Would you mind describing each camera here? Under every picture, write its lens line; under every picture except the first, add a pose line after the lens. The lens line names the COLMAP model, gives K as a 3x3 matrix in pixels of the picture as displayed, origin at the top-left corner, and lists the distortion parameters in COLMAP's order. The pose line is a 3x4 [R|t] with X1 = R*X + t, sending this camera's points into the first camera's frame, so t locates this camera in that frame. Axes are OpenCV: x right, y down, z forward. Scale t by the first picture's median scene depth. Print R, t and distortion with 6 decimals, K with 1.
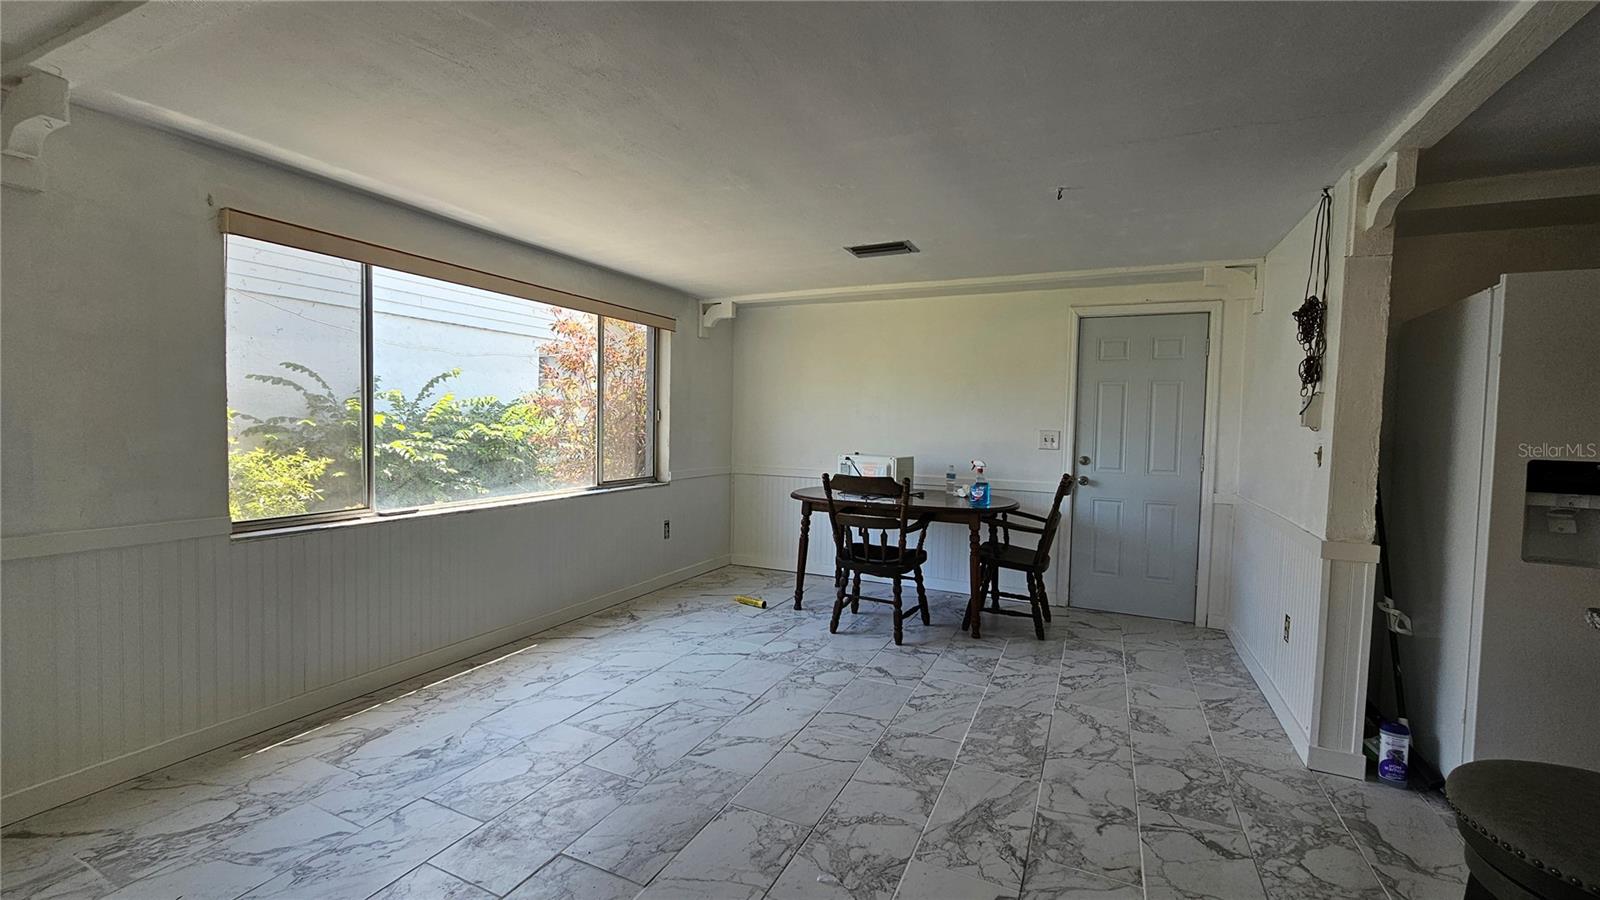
lens RADIAL K [[655.5, 0, 805.4], [0, 655.5, 443.9], [0, 0, 1]] dist [-0.001935, -0.000212]
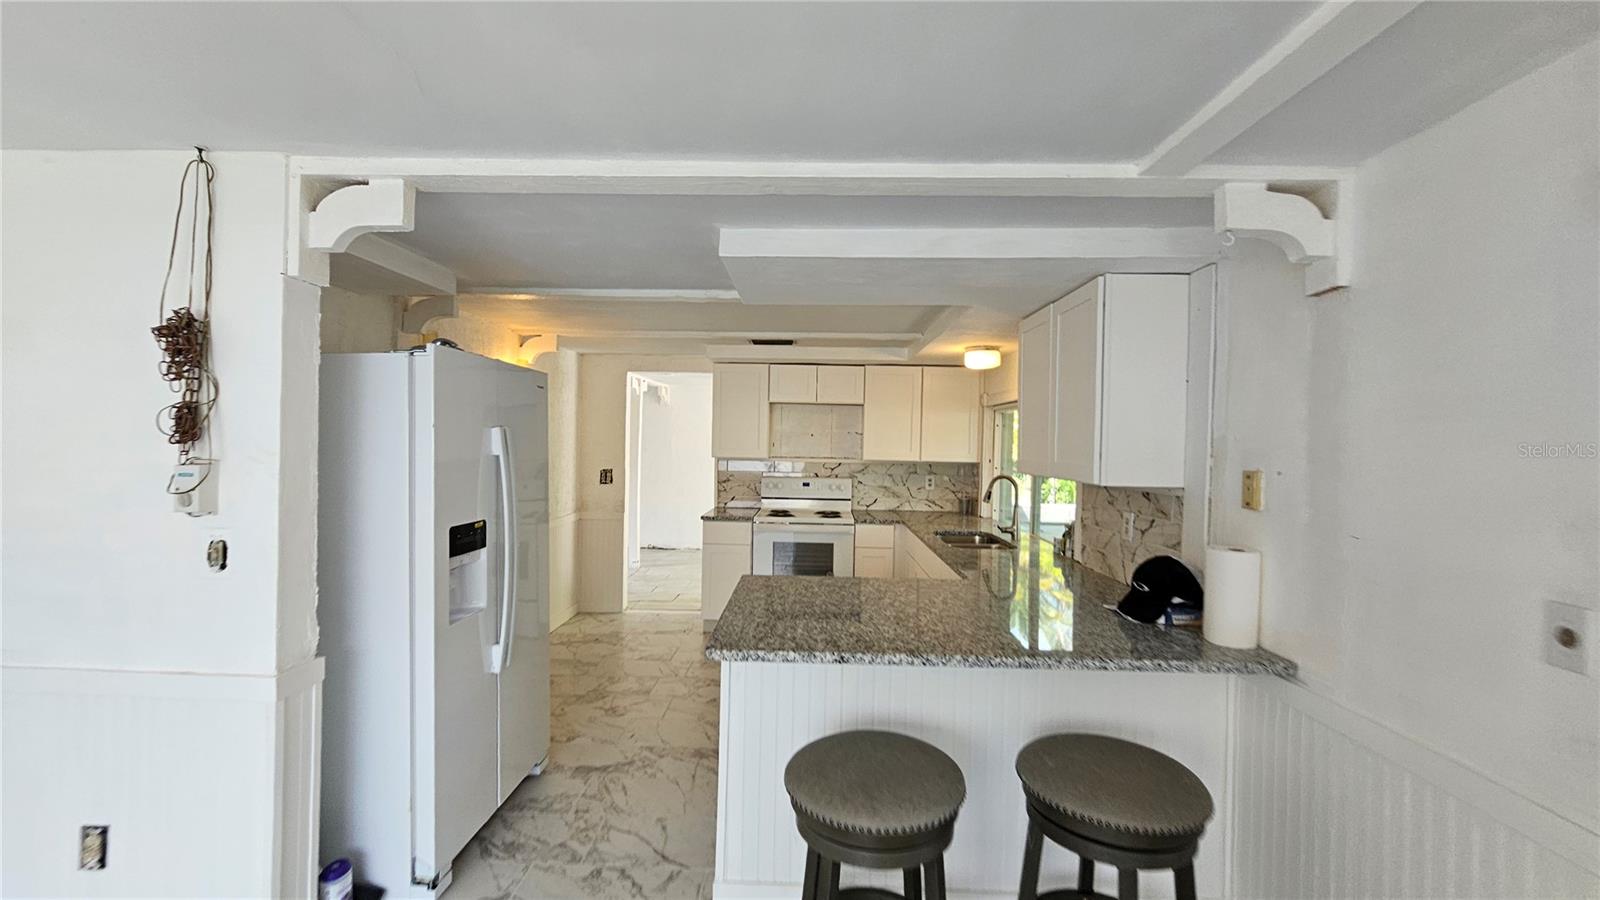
lens RADIAL K [[657.9, 0, 796.0], [0, 657.9, 444.3], [0, 0, 1]] dist [0.000279, -0.000423]
pose [[-0.388205, -0.034701, 0.920920, -0.055248], [0.004931, 0.999198, 0.039729, -0.115017], [-0.921560, 0.019964, -0.387723, 0.701628]]
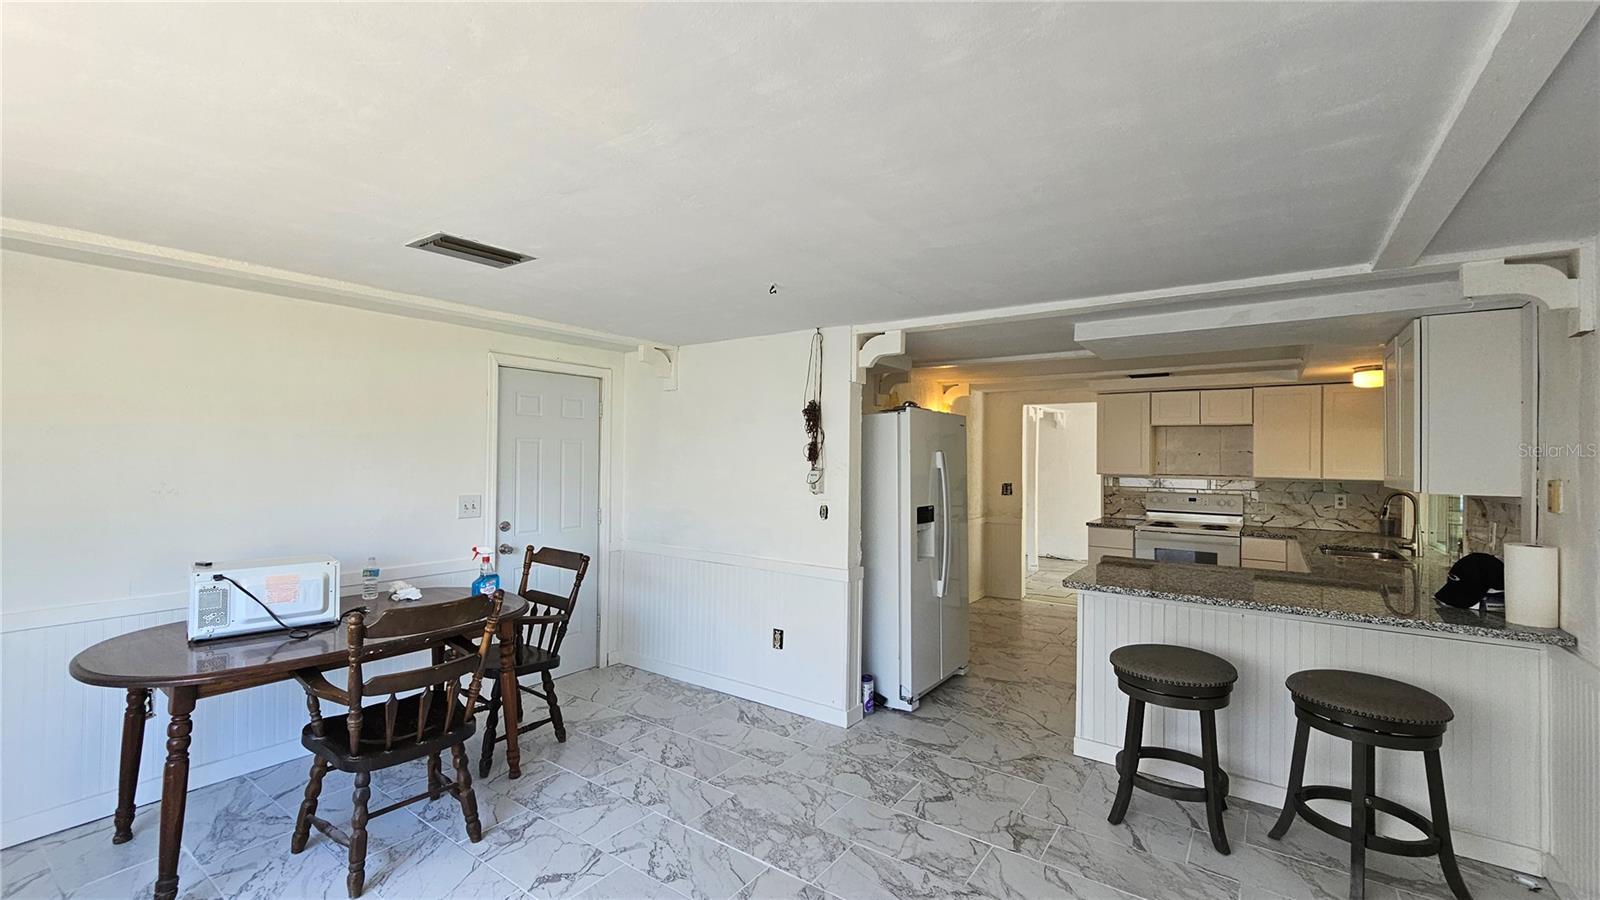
lens RADIAL K [[650.4, 0, 796.3], [0, 650.4, 447.7], [0, 0, 1]] dist [-0.001144, -0.000018]
pose [[0.197623, -0.007309, 0.980251, -0.625881], [0.027256, 0.999627, 0.001959, -0.125880], [-0.979899, 0.026331, 0.197748, 0.756705]]
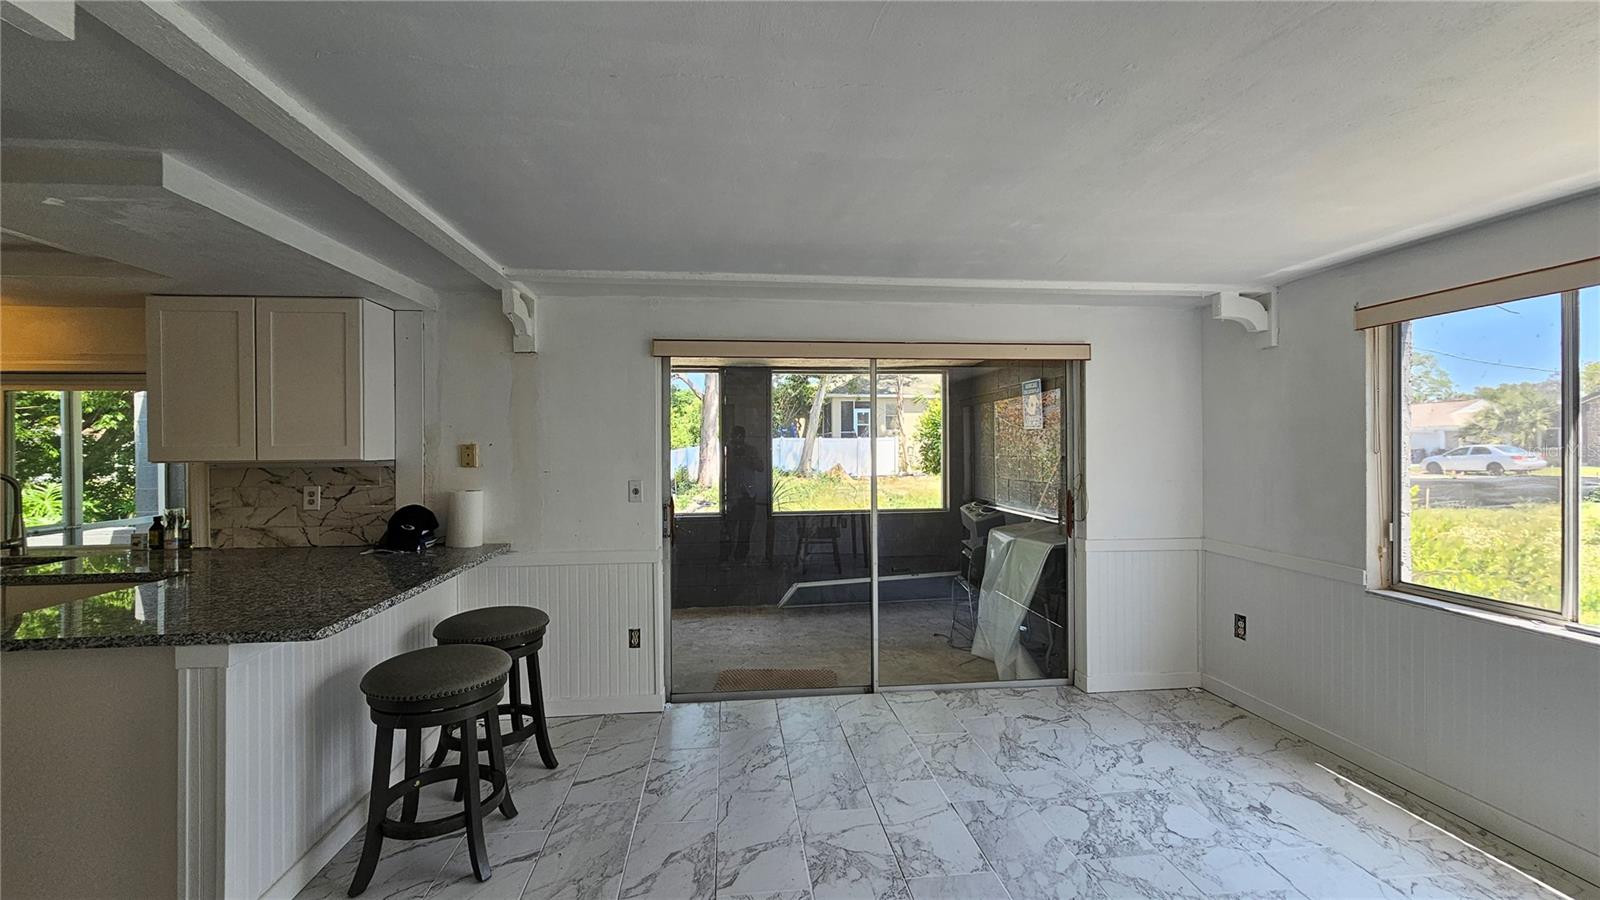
lens RADIAL K [[650.4, 0, 796.3], [0, 650.4, 447.7], [0, 0, 1]] dist [-0.001144, -0.000018]
pose [[-0.860106, -0.018587, -0.509777, 0.537199], [-0.032473, 0.999304, 0.018353, -0.090159], [0.509081, 0.032339, -0.860111, 1.356756]]
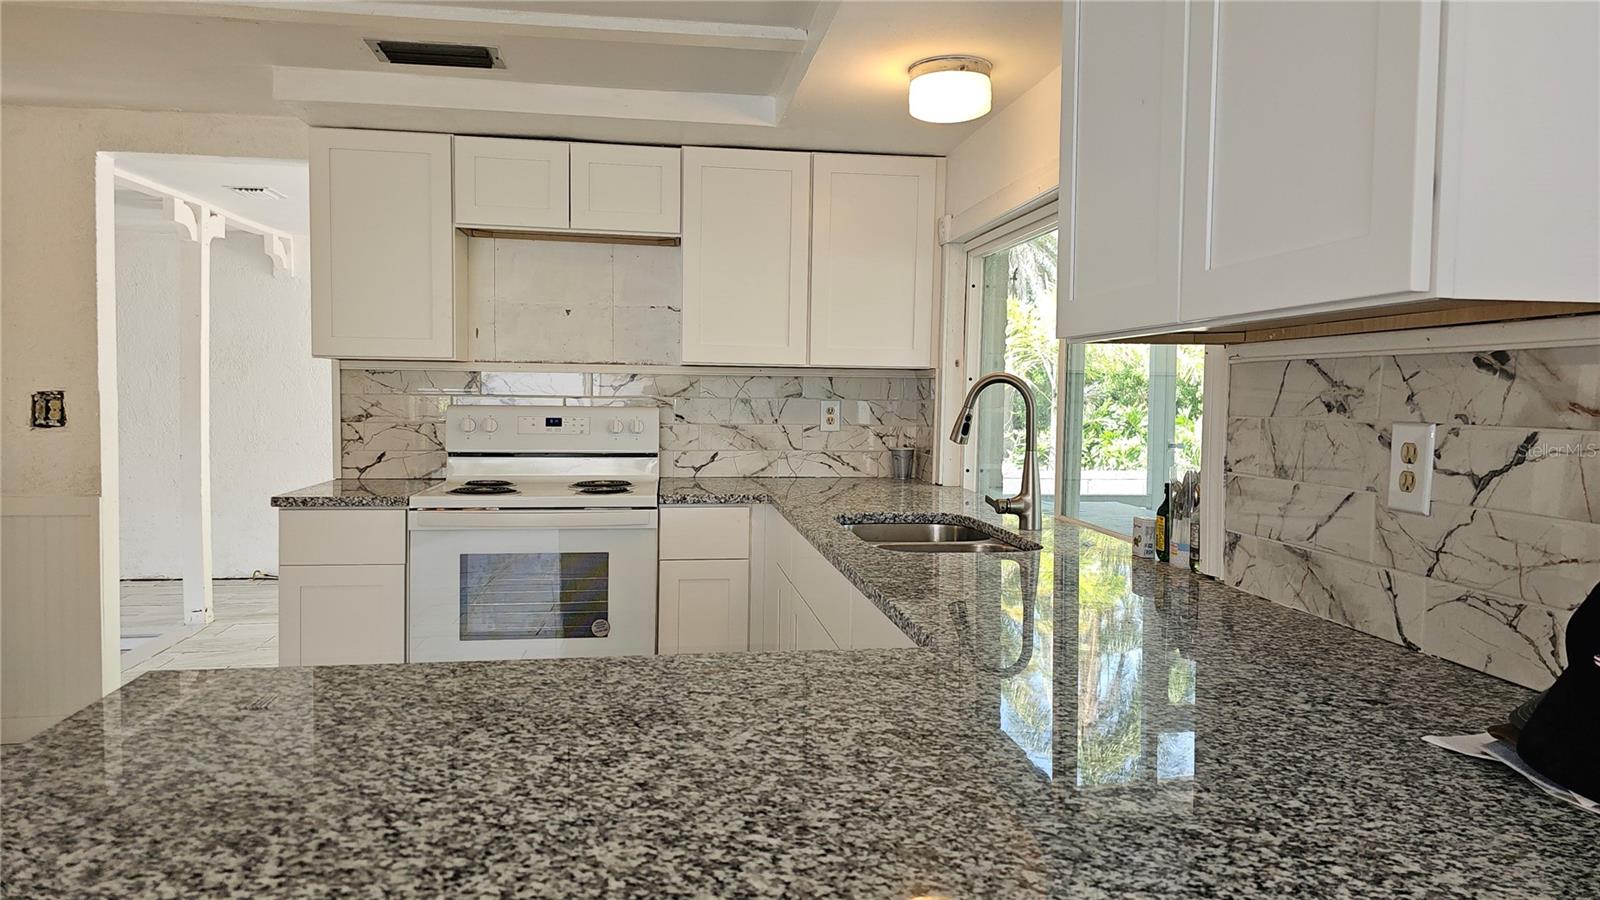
lens RADIAL K [[1066.6, 0, 829.3], [0, 1066.6, 441.6], [0, 0, 1]] dist [0.062347, -0.067494]
pose [[-0.557325, -0.069535, 0.827378, 0.405897], [0.002948, 0.996315, 0.085719, -0.002706], [-0.830289, 0.050212, -0.555066, 0.371044]]
